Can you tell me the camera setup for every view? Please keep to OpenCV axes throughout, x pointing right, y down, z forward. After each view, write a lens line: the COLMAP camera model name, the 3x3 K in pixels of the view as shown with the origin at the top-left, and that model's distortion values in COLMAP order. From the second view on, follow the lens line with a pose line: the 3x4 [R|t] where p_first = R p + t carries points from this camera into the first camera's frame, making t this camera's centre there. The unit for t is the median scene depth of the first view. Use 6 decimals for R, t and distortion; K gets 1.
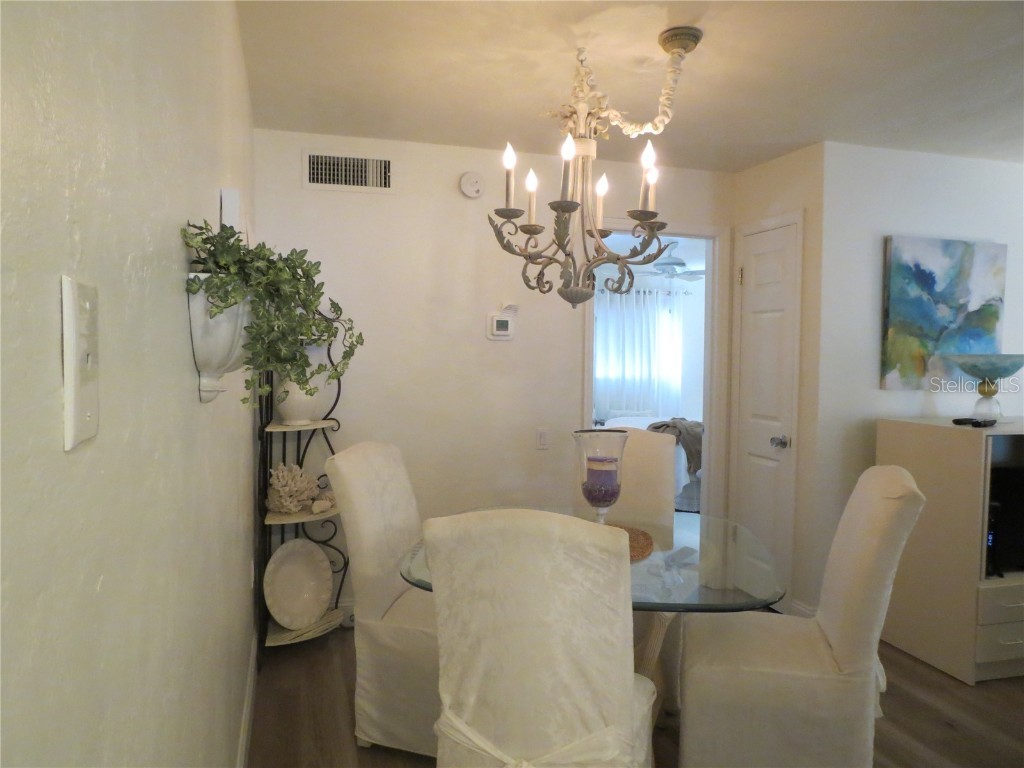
lens RADIAL K [[796.4, 0, 514.6], [0, 796.4, 386.6], [0, 0, 1]] dist [-0.075945, 0.000976]
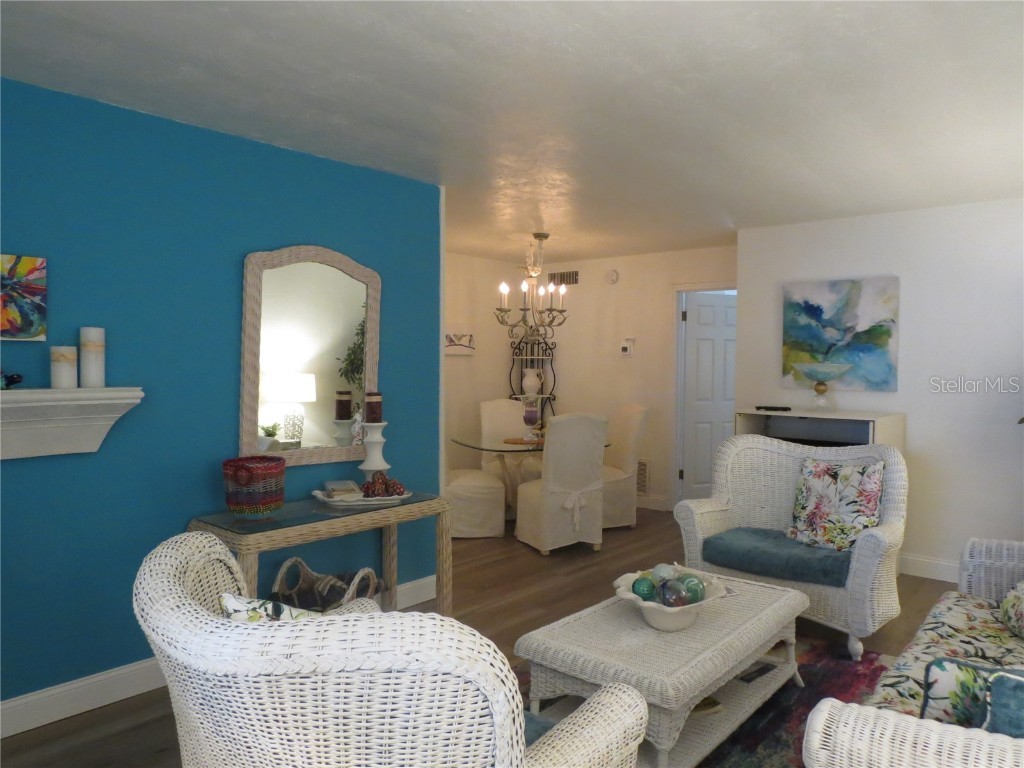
lens RADIAL K [[723.1, 0, 514.6], [0, 723.1, 383.8], [0, 0, 1]] dist [-0.021048, 0.002637]
pose [[0.553342, 0.022119, -0.832661, 1.303786], [-0.038933, 0.999242, 0.000671, 0.014431], [0.832044, 0.032047, 0.553783, -0.172266]]
